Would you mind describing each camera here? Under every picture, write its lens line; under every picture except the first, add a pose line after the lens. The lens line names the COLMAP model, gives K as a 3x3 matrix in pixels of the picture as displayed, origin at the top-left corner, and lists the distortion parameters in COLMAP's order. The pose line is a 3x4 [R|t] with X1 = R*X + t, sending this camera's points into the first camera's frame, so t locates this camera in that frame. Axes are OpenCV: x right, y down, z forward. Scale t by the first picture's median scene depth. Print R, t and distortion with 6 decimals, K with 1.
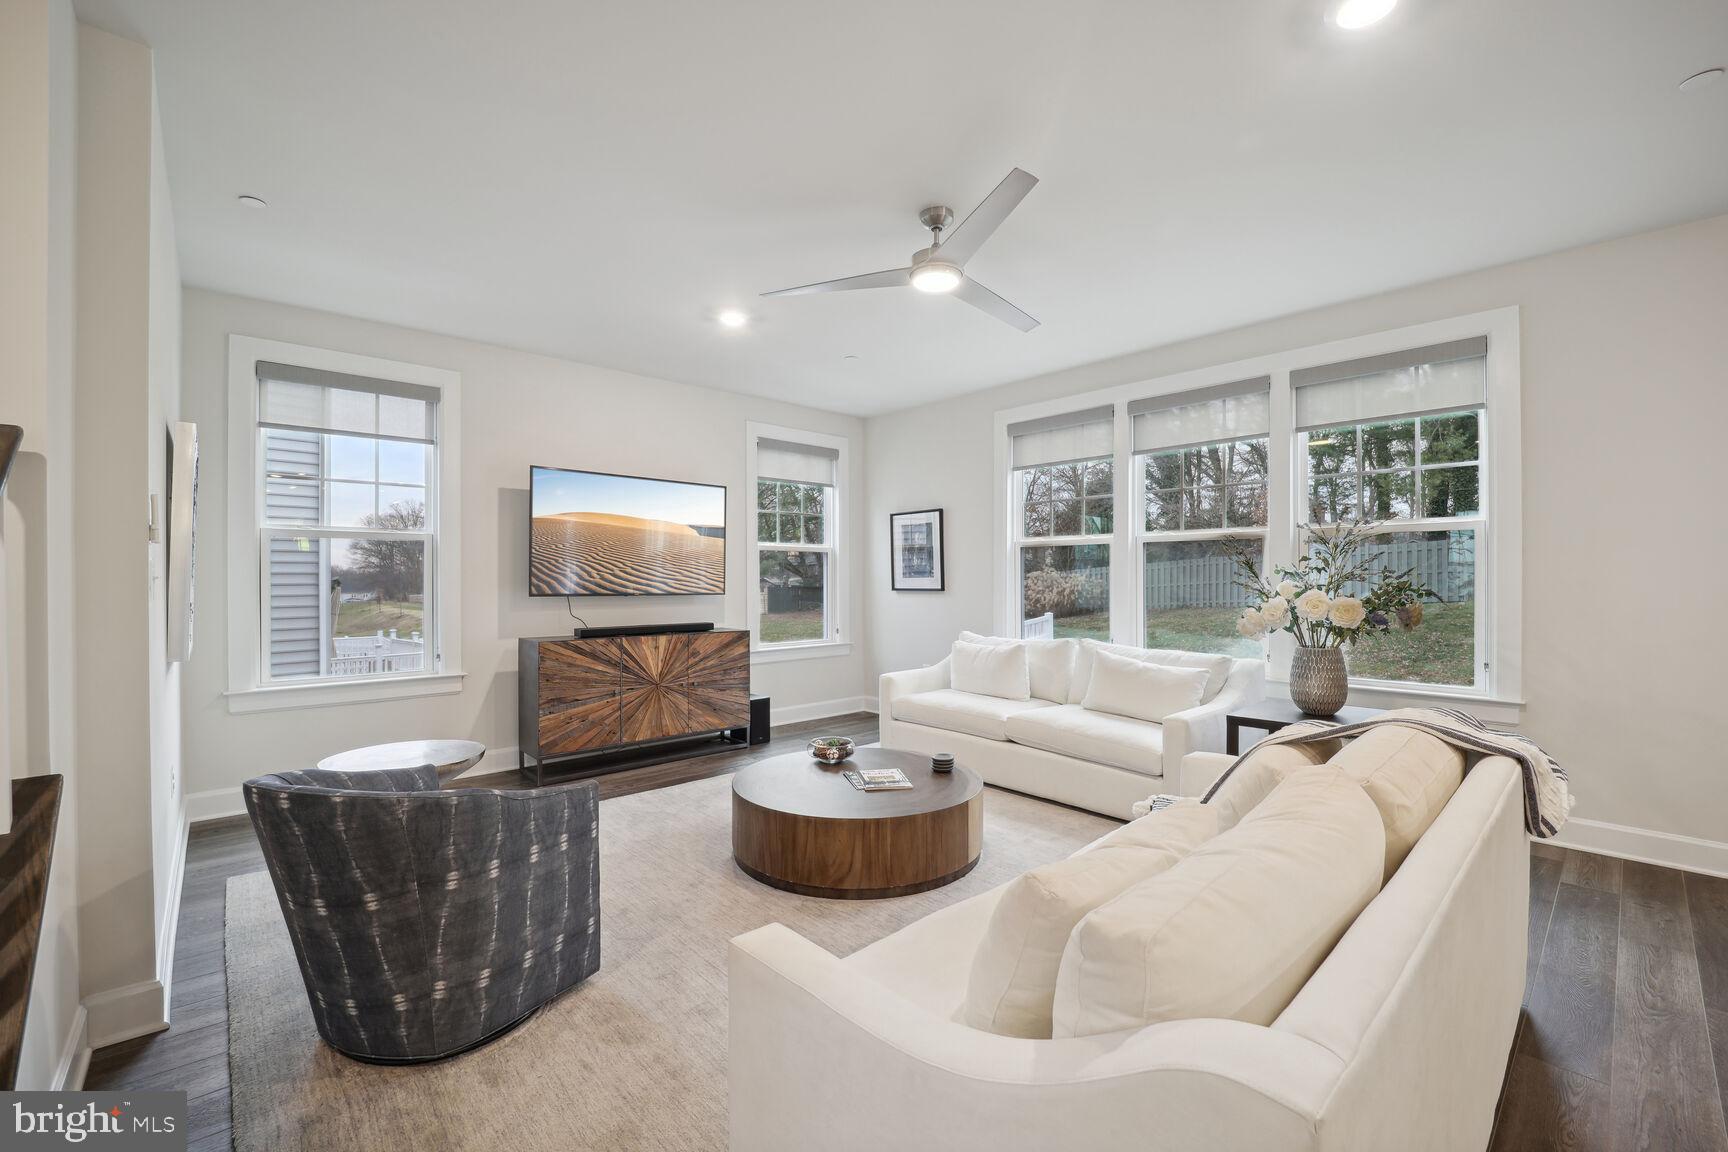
lens RADIAL K [[723.7, 0, 864.8], [0, 723.7, 574.0], [0, 0, 1]] dist [-0.020228, -0.000042]
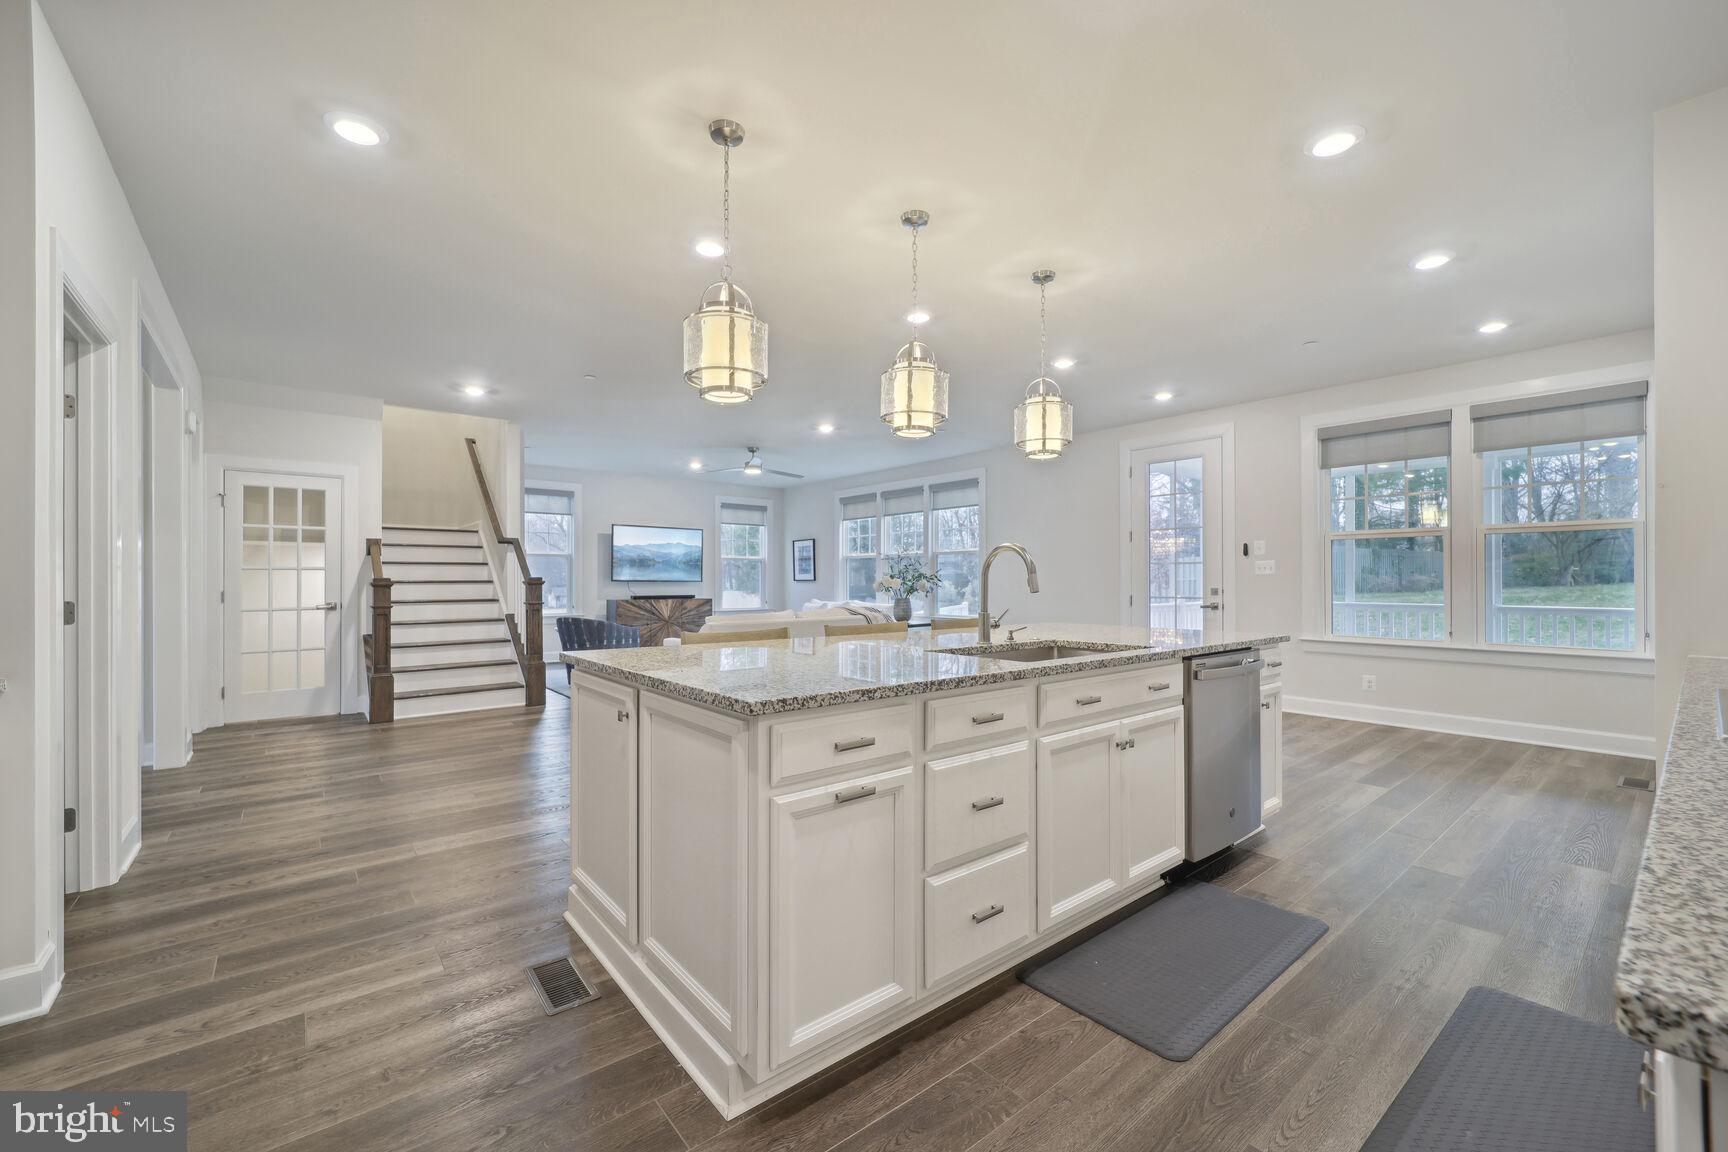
lens RADIAL K [[706.8, 0, 862.7], [0, 706.8, 572.0], [0, 0, 1]] dist [-0.000444, -0.004488]
pose [[0.998476, -0.000493, -0.055183, 0.466612], [0.000138, 0.999979, -0.006436, 0.016831], [0.055185, 0.006419, 0.998456, -1.227436]]
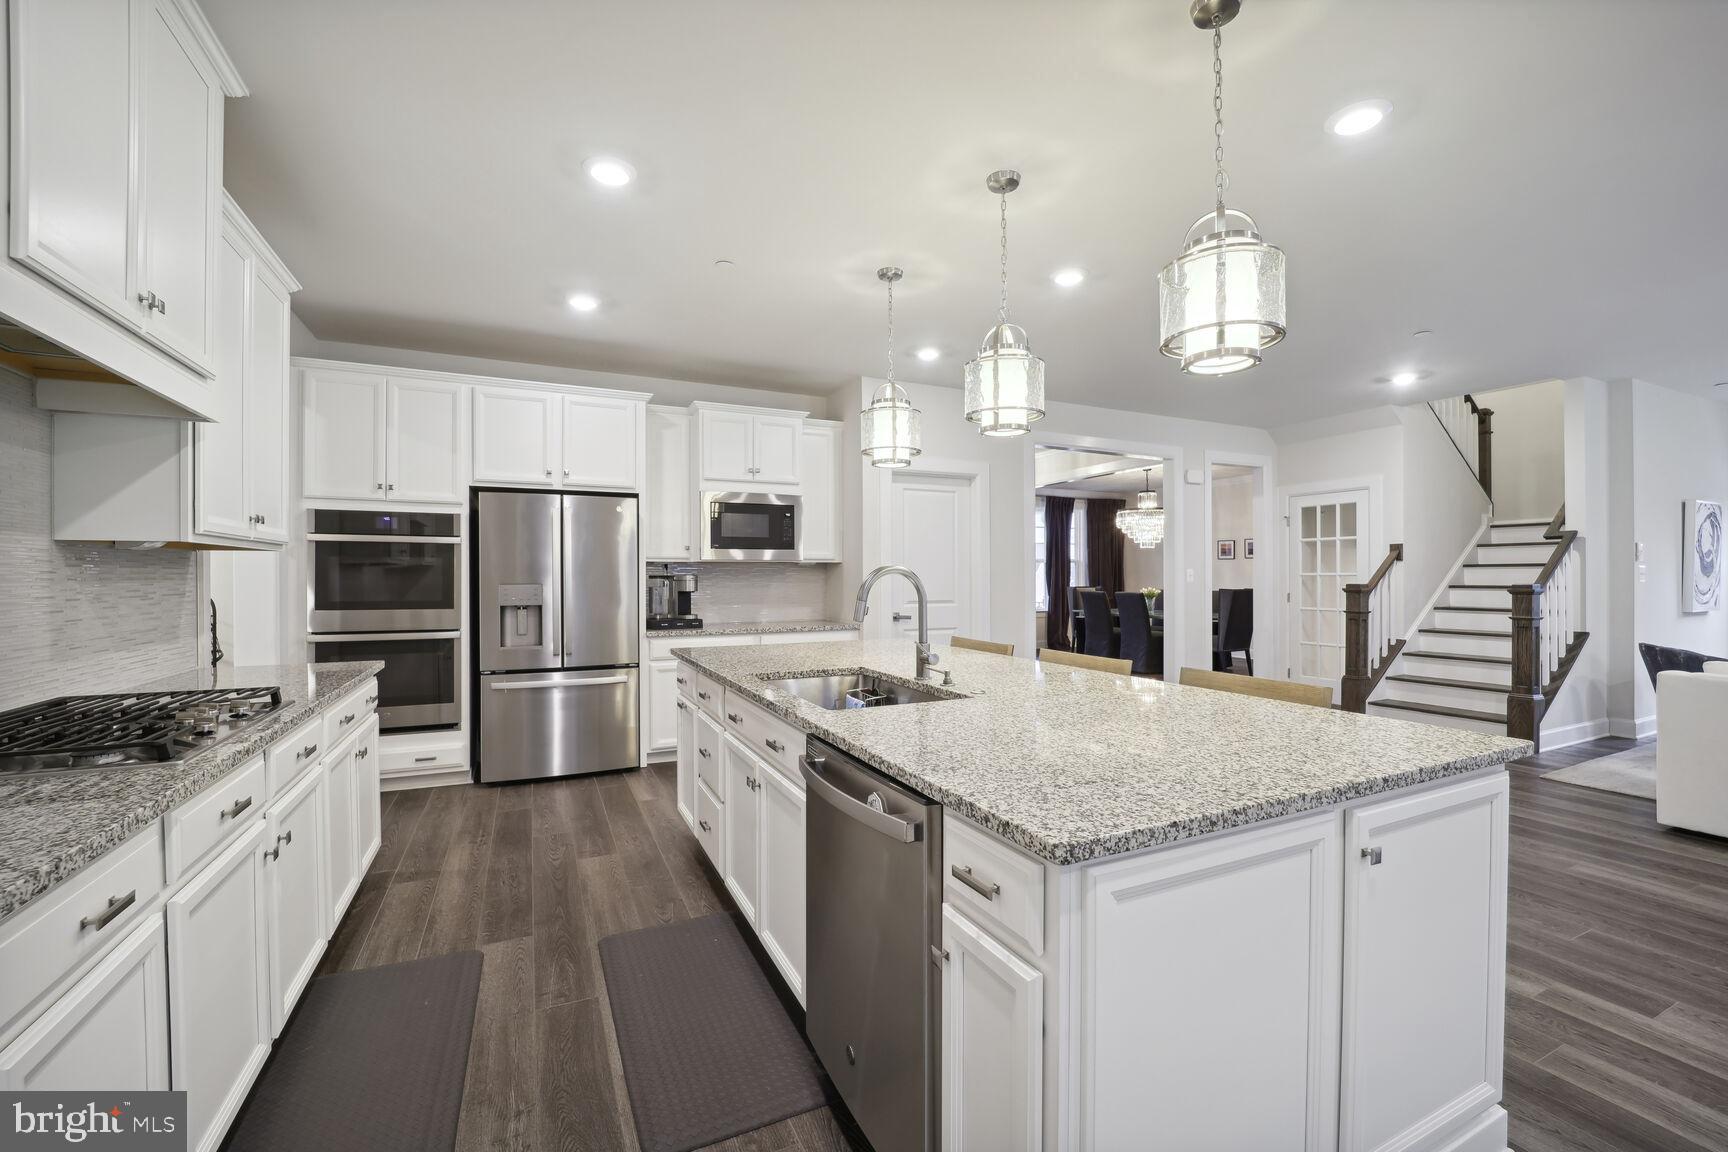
lens RADIAL K [[714.9, 0, 861.6], [0, 714.9, 575.7], [0, 0, 1]] dist [-0.019008, -0.000825]
pose [[-0.297668, 0.001719, -0.954668, 1.087954], [0.008451, 0.999964, -0.000834, -0.003829], [0.954632, -0.008317, -0.297672, -0.469257]]
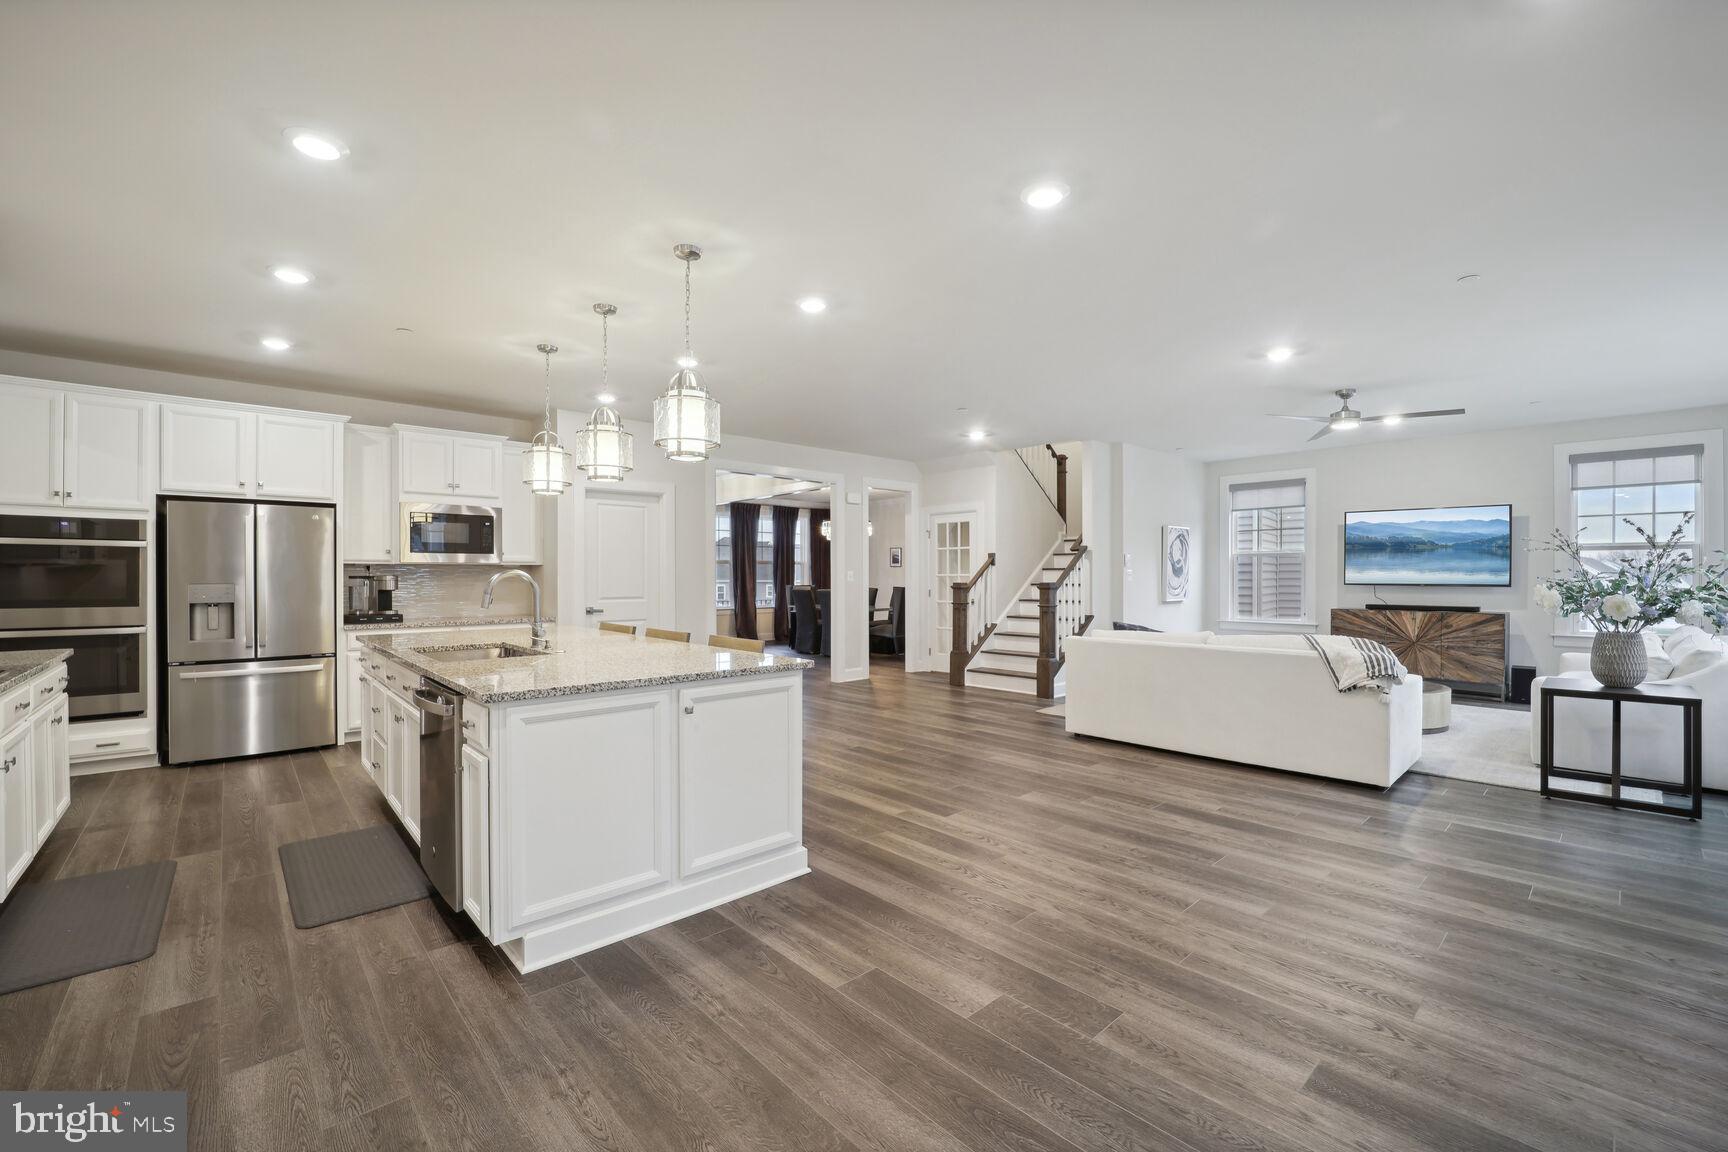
lens RADIAL K [[714.9, 0, 861.6], [0, 714.9, 575.7], [0, 0, 1]] dist [-0.019008, -0.000825]
pose [[-0.006075, 0.002150, -0.999979, 1.362087], [0.007237, 0.999972, 0.002106, -0.004487], [0.999955, -0.007224, -0.006091, -0.207437]]
